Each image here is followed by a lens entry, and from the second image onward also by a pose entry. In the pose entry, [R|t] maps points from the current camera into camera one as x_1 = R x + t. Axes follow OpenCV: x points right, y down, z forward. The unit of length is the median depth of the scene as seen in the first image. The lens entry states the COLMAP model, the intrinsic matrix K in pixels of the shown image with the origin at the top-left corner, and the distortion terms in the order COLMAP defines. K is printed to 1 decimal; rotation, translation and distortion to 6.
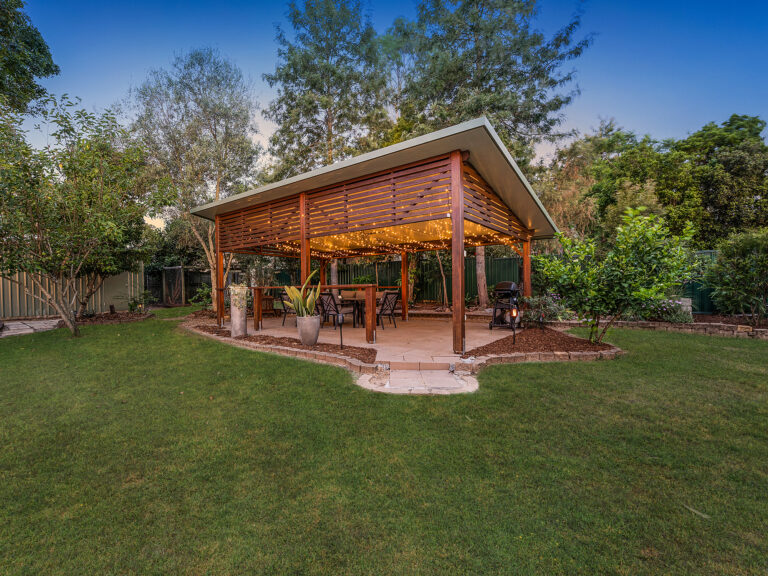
lens RADIAL K [[371.7, 0, 384.6], [0, 371.7, 294.6], [0, 0, 1]] dist [0.002598, -0.001050]
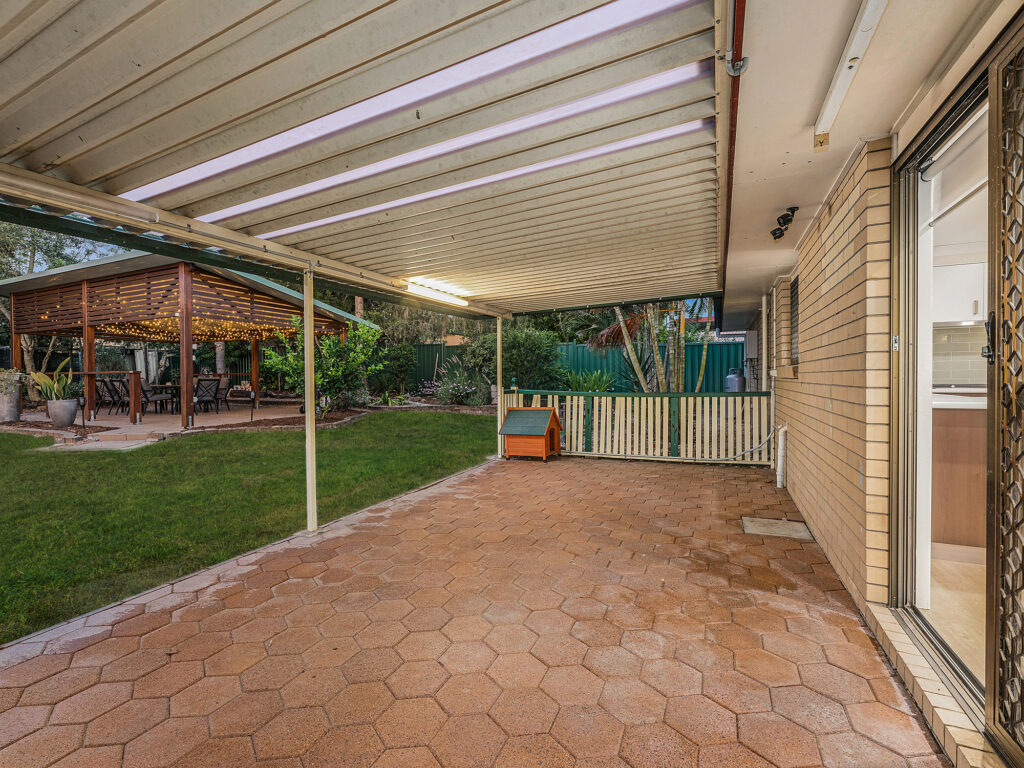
lens RADIAL K [[464.6, 0, 509.4], [0, 464.6, 382.1], [0, 0, 1]] dist [-0.001635, -0.000521]
pose [[0.972063, 0.002249, 0.234711, 0.401307], [-0.001790, 0.999996, -0.002173, 0.002769], [-0.234715, 0.001692, 0.972063, -0.331490]]
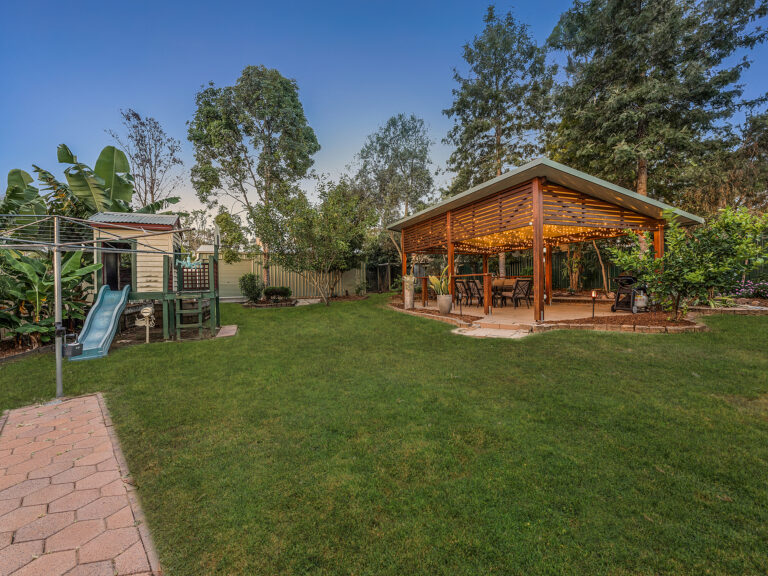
lens RADIAL K [[348.5, 0, 382.0], [0, 348.5, 286.6], [0, 0, 1]] dist [-0.001635, -0.000521]
pose [[0.854766, 0.001409, -0.519011, 0.165855], [0.000502, 0.999994, 0.003541, 0.008970], [0.519013, -0.003288, 0.854760, -0.186735]]
